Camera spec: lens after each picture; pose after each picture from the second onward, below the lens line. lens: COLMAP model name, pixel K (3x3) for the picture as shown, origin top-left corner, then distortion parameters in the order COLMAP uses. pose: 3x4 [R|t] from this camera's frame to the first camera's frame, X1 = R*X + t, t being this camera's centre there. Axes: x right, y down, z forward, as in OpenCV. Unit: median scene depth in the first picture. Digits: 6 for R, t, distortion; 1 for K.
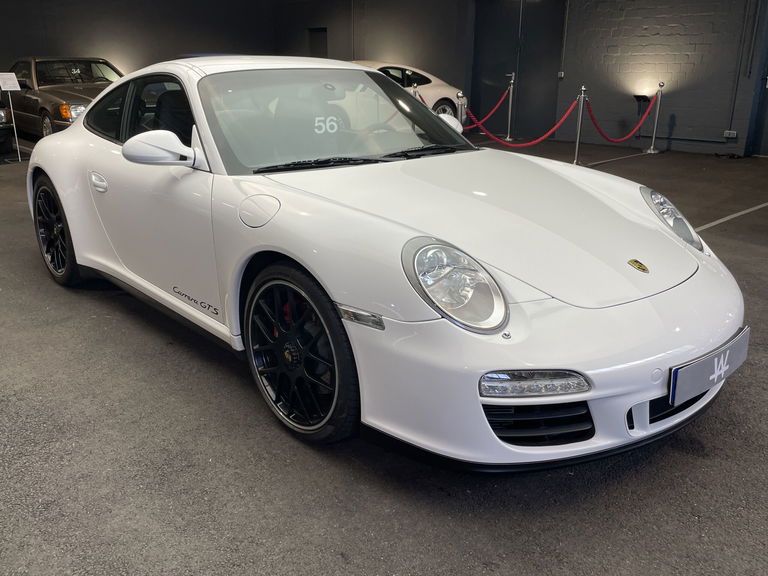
lens RADIAL K [[646.9, 0, 384.0], [0, 646.9, 288.0], [0, 0, 1]] dist [0.080916, -0.103593]
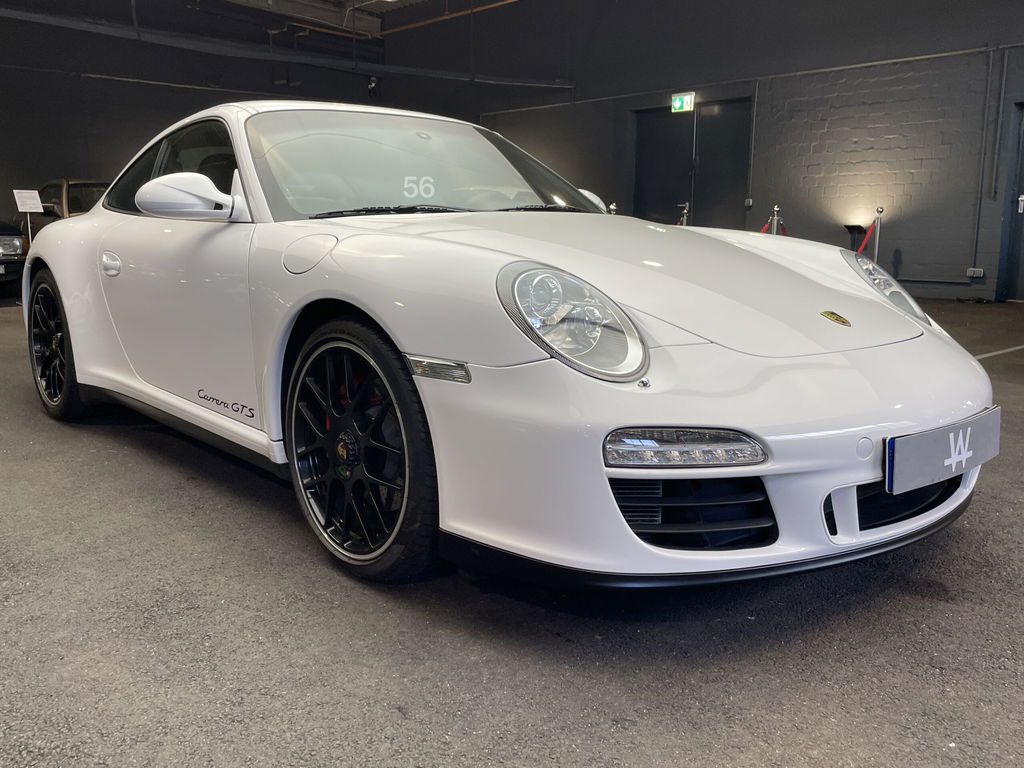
lens RADIAL K [[865.8, 0, 520.5], [0, 865.8, 384.4], [0, 0, 1]] dist [0.077386, -0.100165]
pose [[0.999964, 0.002985, -0.007880, 0.051223], [-0.004095, 0.989453, -0.144795, 0.168331], [0.007364, 0.144822, 0.989430, 0.064632]]
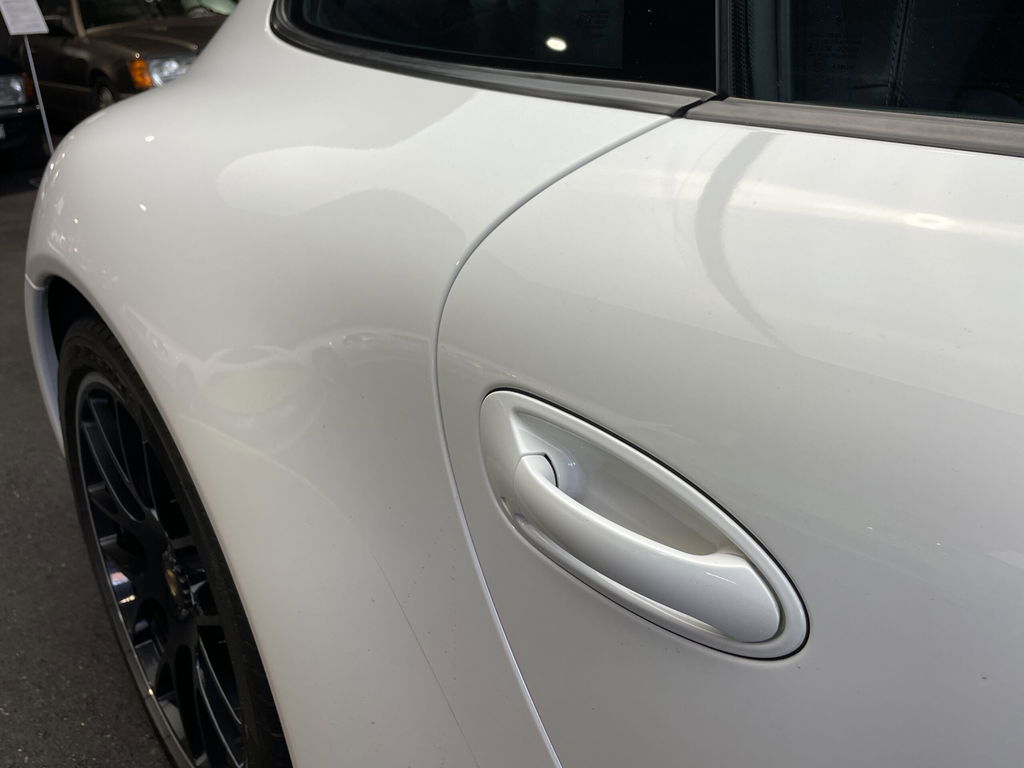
lens RADIAL K [[923.7, 0, 512.0], [0, 923.7, 384.0], [0, 0, 1]] dist [0.097861, -0.123789]
pose [[0.995753, -0.035797, -0.084819, -0.635571], [0.040997, 0.997333, 0.060386, -0.277732], [0.082431, -0.063607, 0.994565, 1.248505]]
